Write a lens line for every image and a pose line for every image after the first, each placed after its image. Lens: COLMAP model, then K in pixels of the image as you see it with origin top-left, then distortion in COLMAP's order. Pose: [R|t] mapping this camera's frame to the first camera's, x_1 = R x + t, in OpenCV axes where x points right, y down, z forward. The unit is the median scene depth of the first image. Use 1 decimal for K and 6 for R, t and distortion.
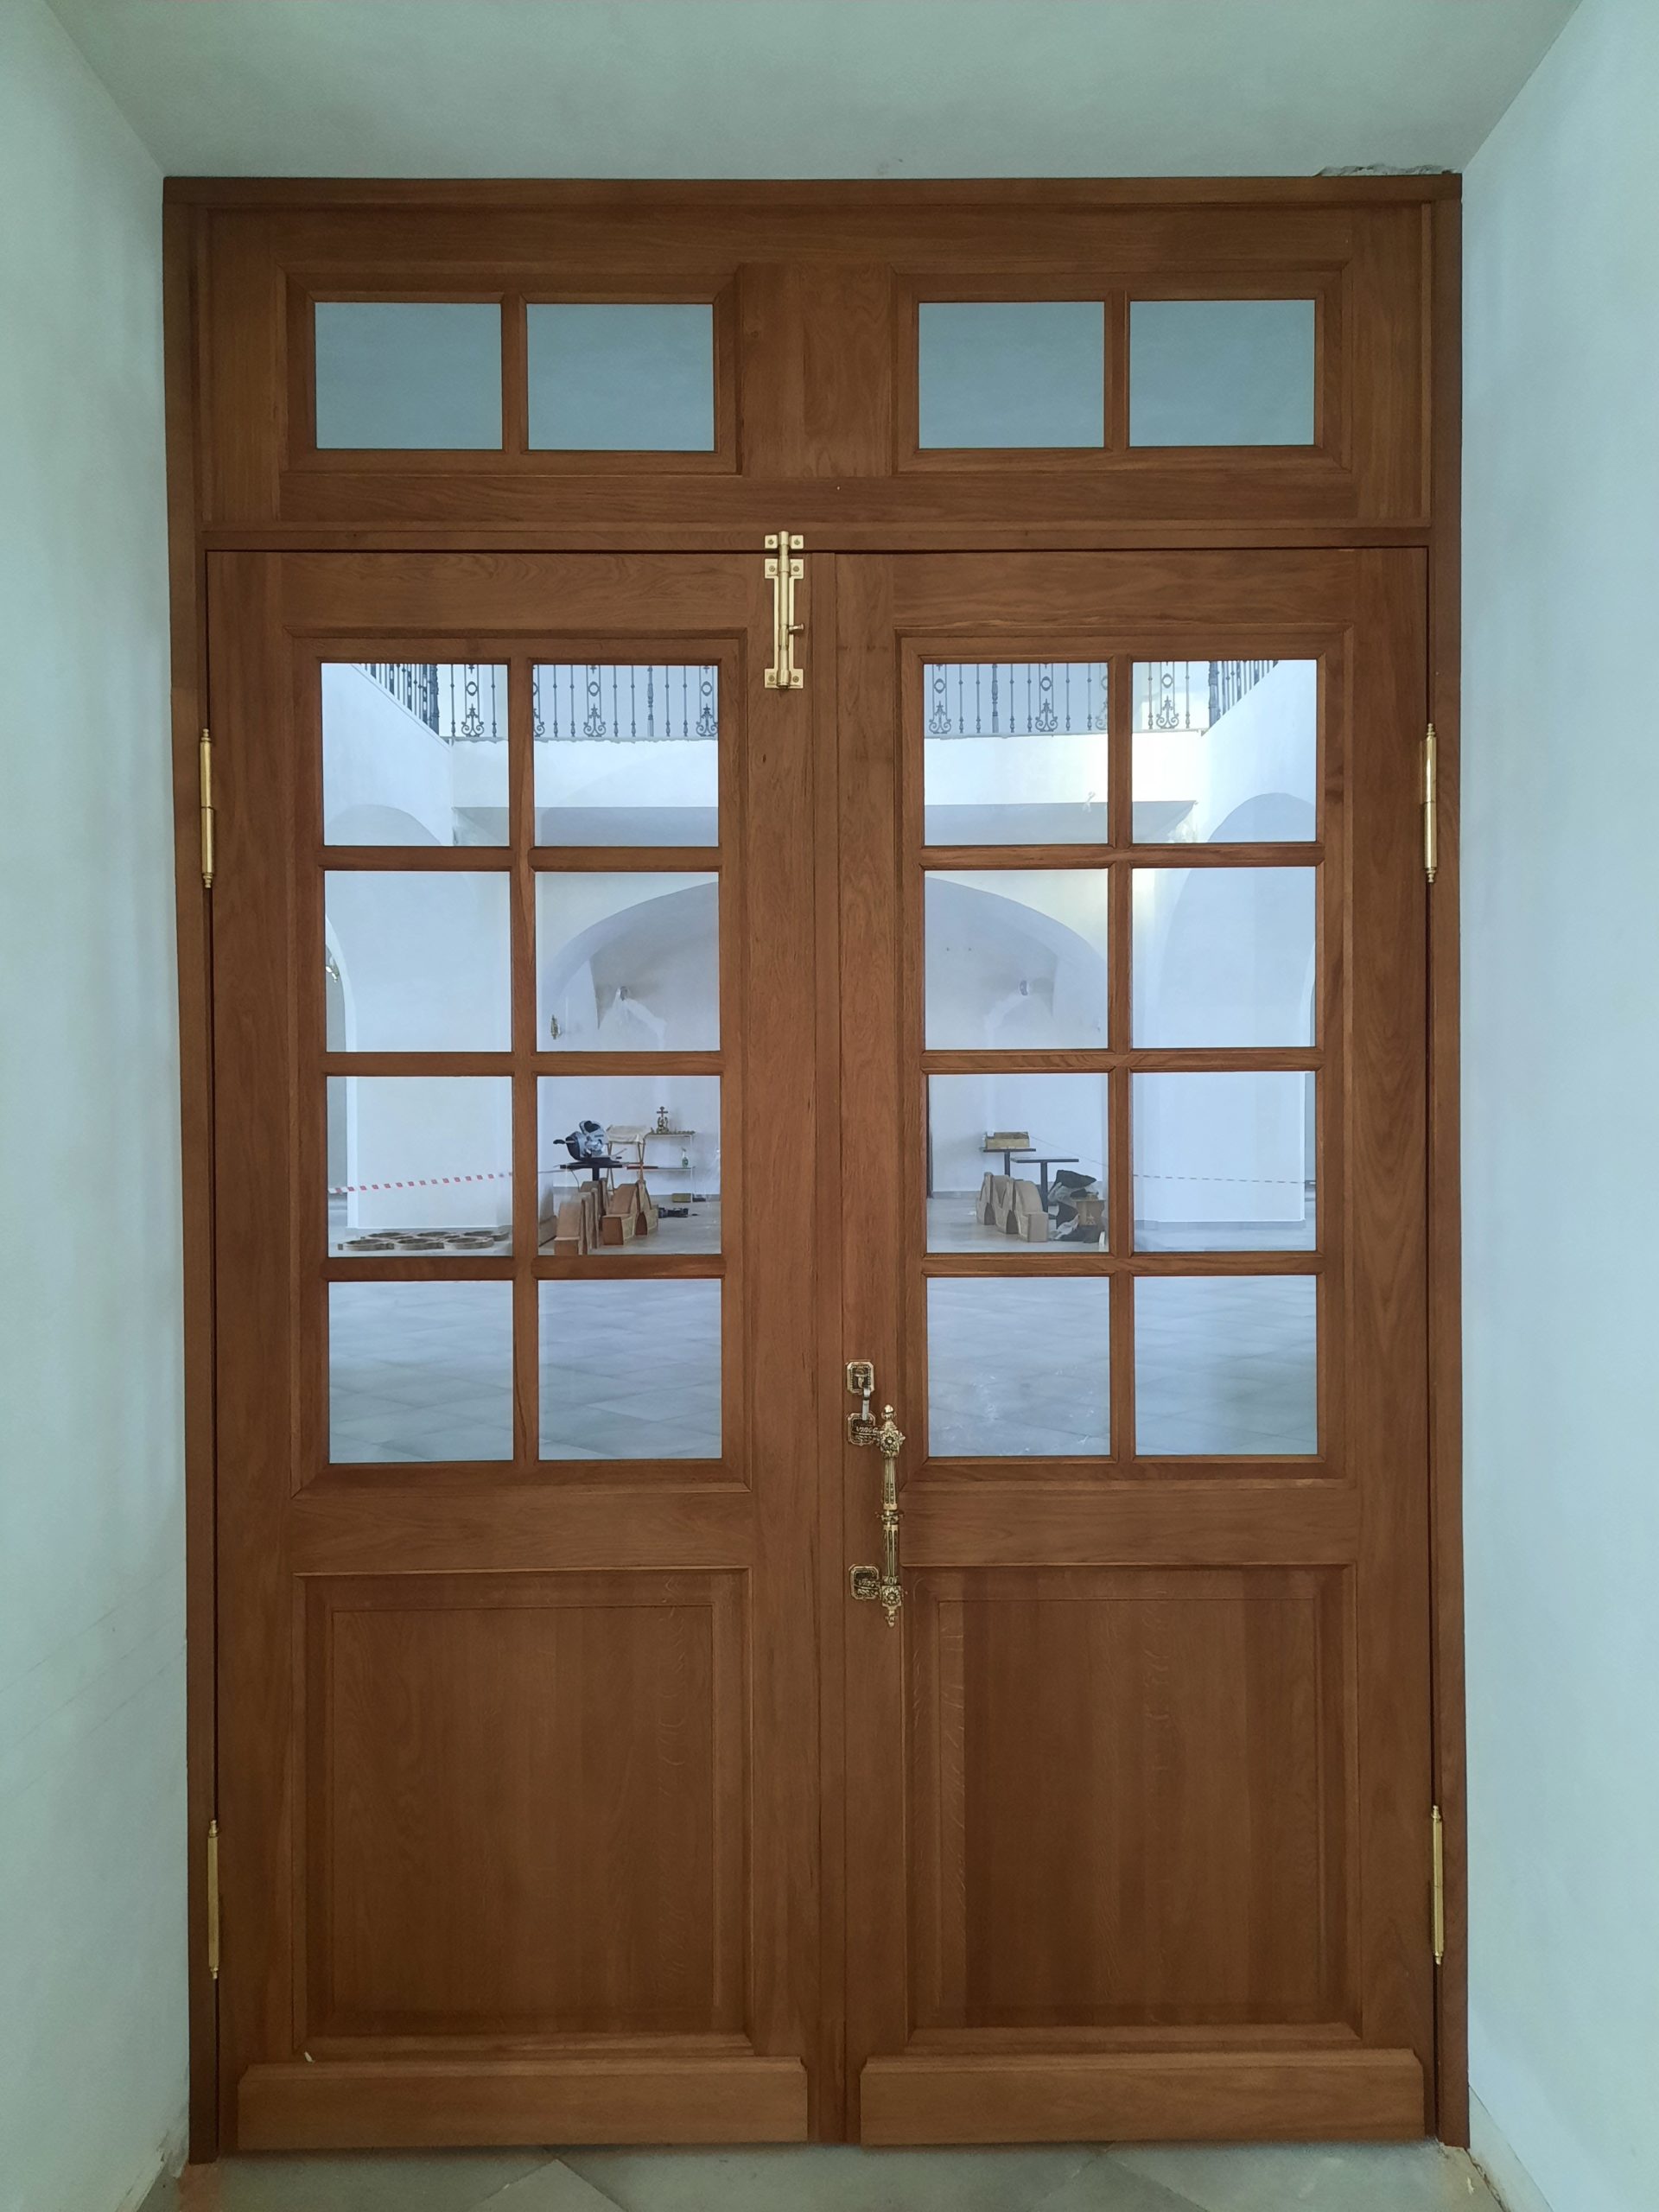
lens RADIAL K [[1606.9, 0, 819.9], [0, 1606.9, 1121.9], [0, 0, 1]] dist [0.052199, -0.045092]
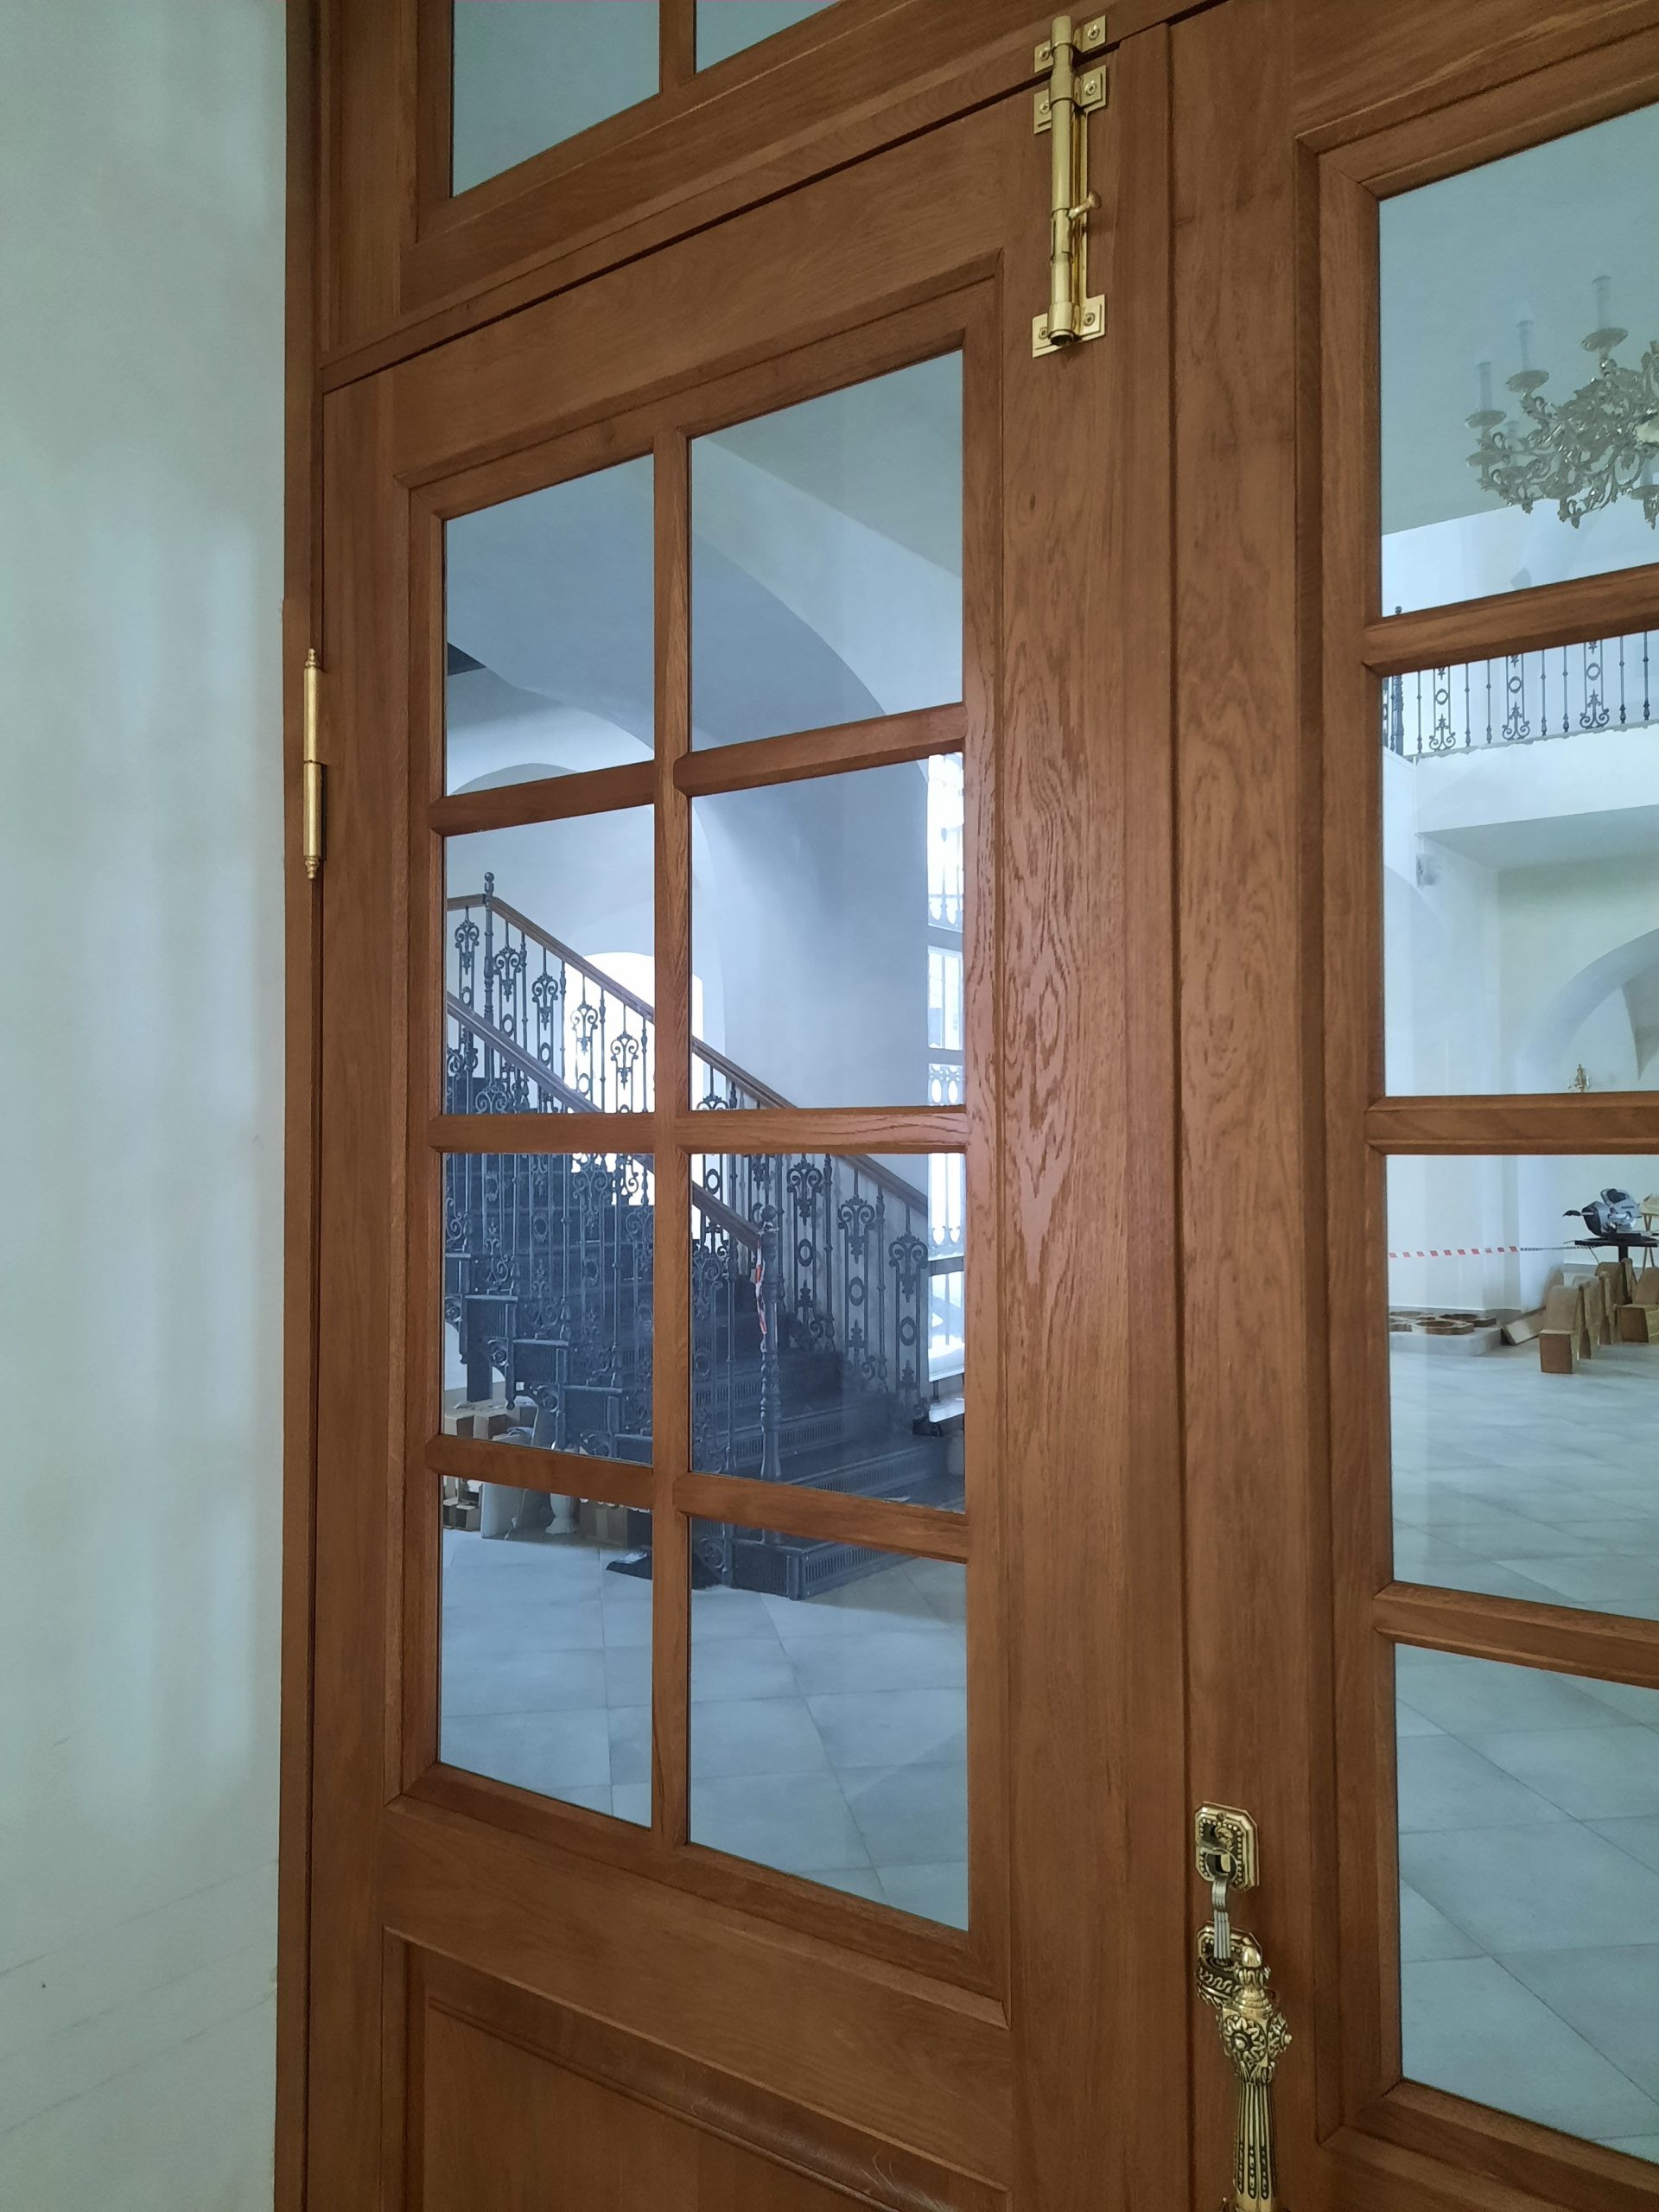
lens RADIAL K [[1606.9, 0, 826.8], [0, 1606.9, 1113.8], [0, 0, 1]] dist [0.052199, -0.045092]
pose [[0.806560, -0.009388, -0.591078, 0.199489], [-0.014950, 0.999230, -0.036272, -0.022565], [0.590963, 0.038092, 0.805799, 0.570405]]
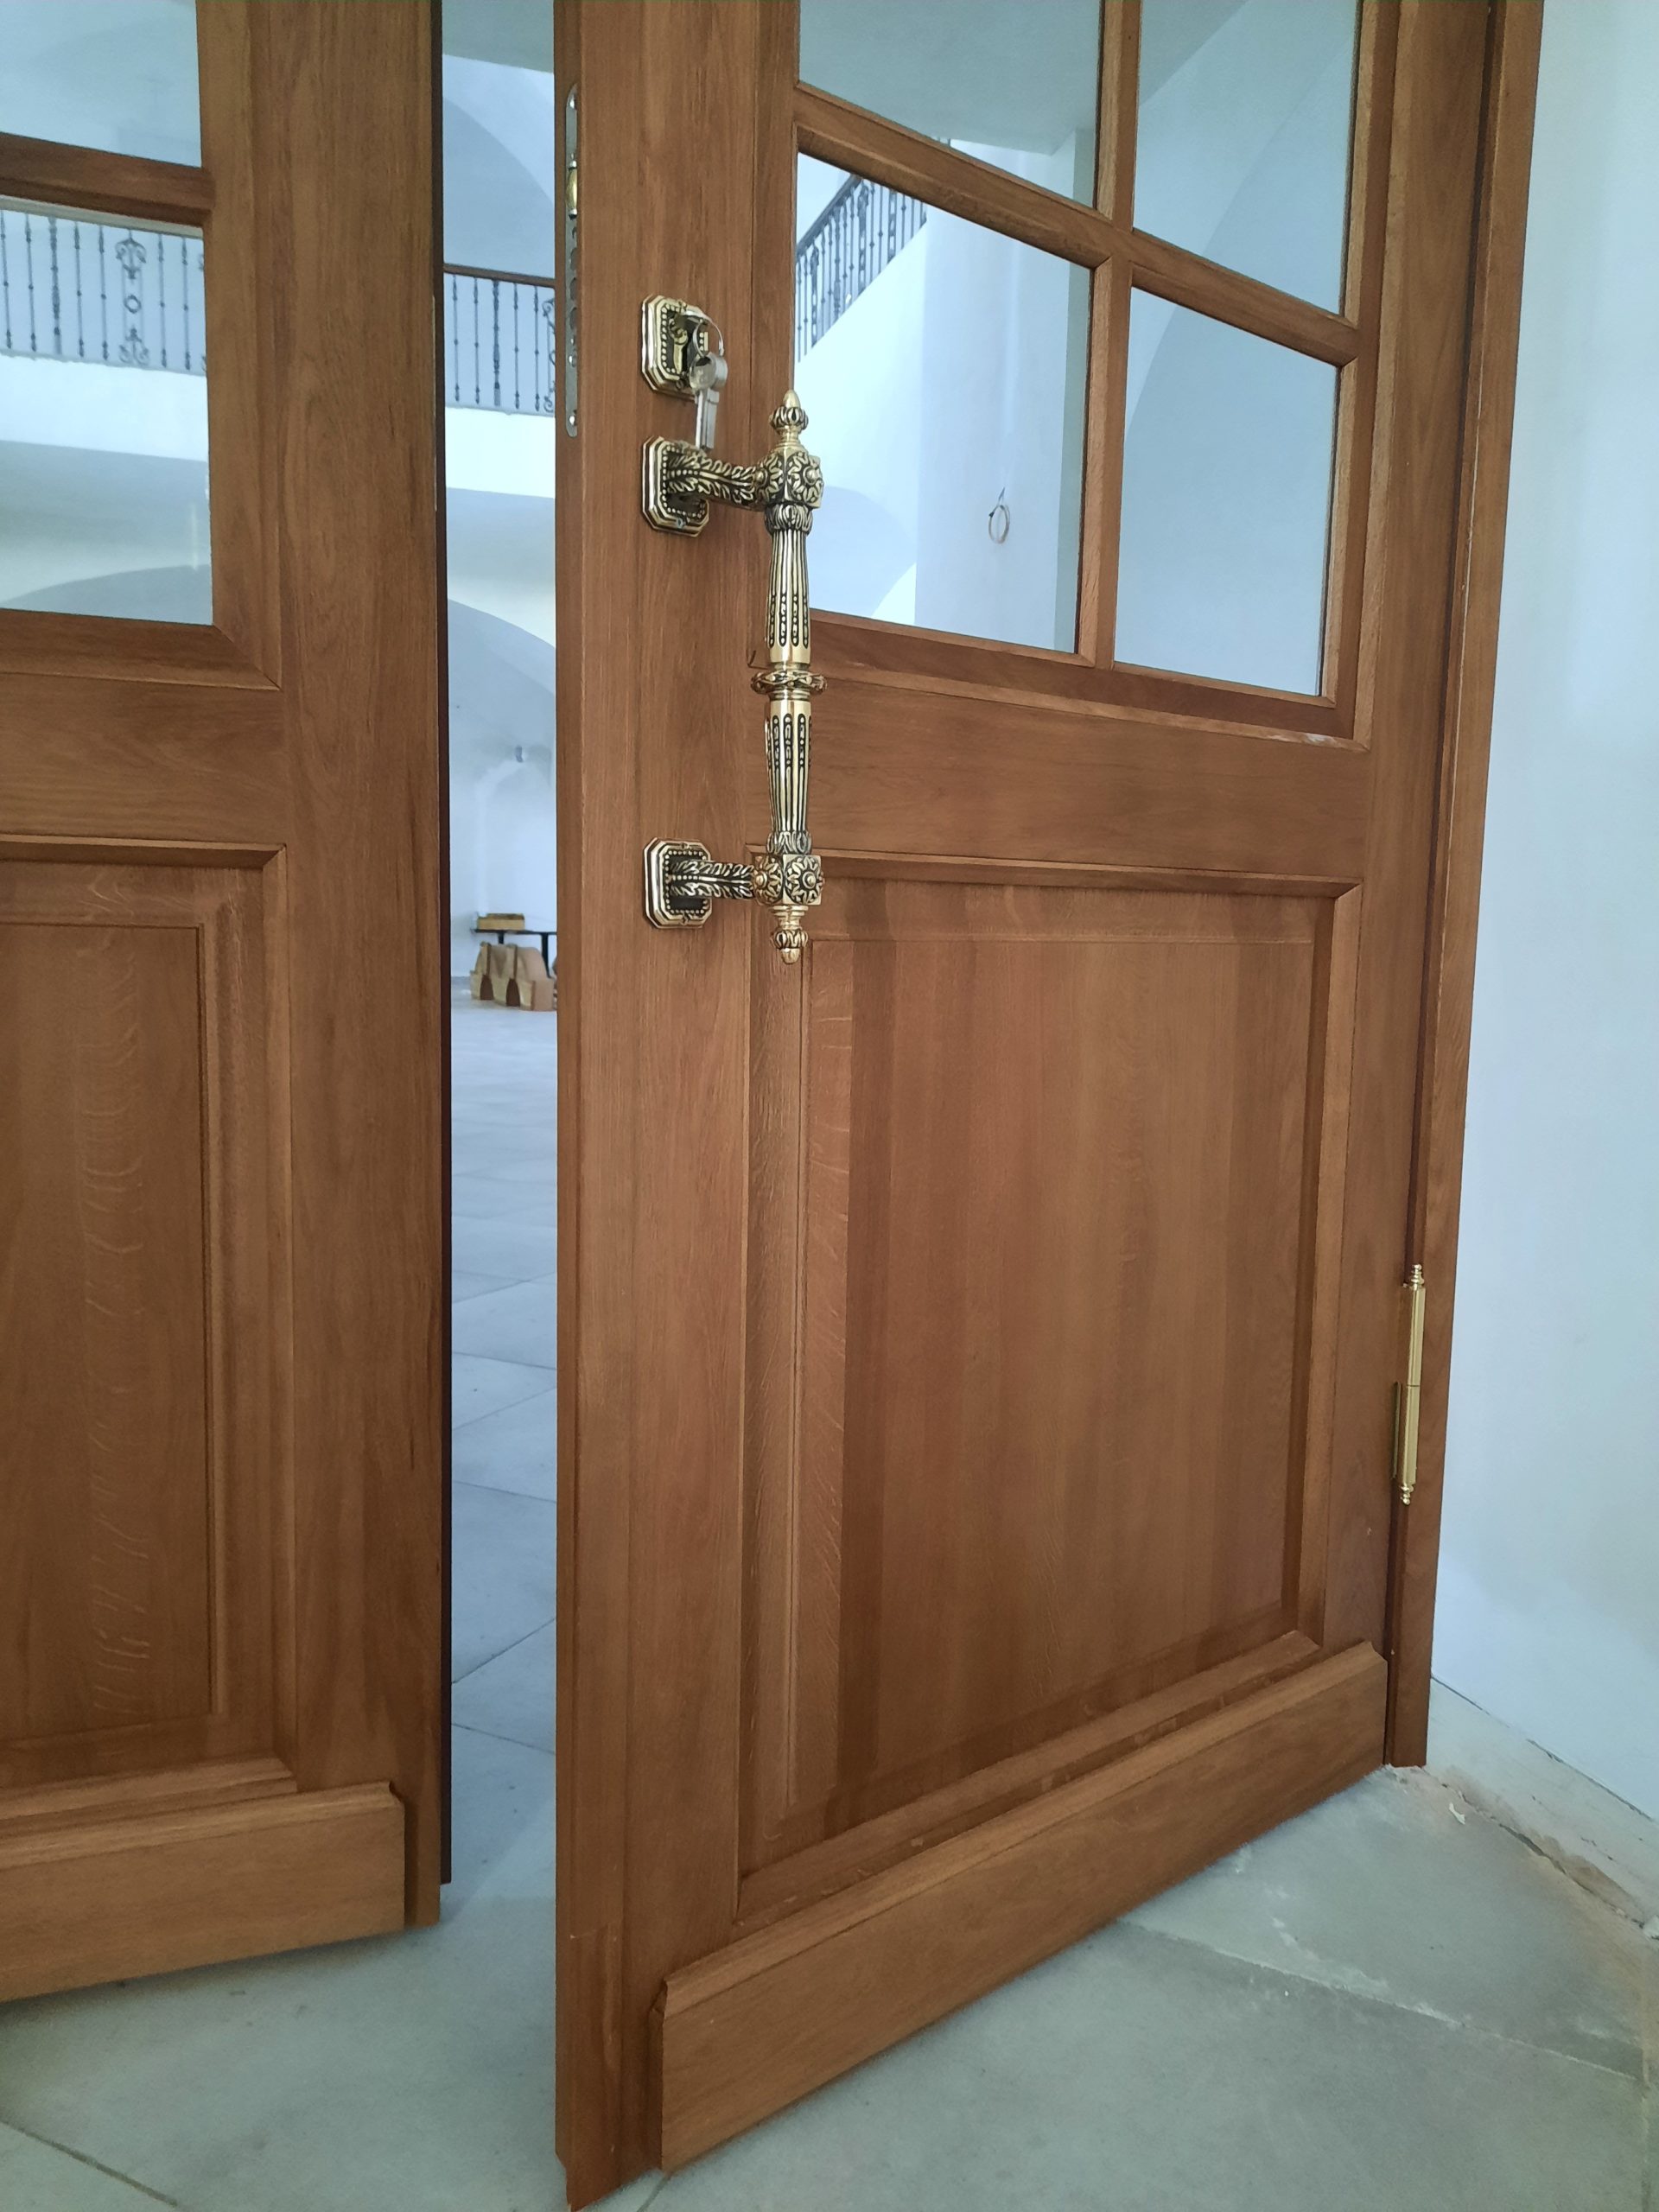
lens RADIAL K [[1606.9, 0, 826.2], [0, 1606.9, 1128.0], [0, 0, 1]] dist [0.052199, -0.045092]
pose [[0.946935, -0.009627, 0.321281, -0.045132], [-0.022795, 0.995023, 0.097000, 0.308043], [-0.320616, -0.099176, 0.942003, 0.476582]]
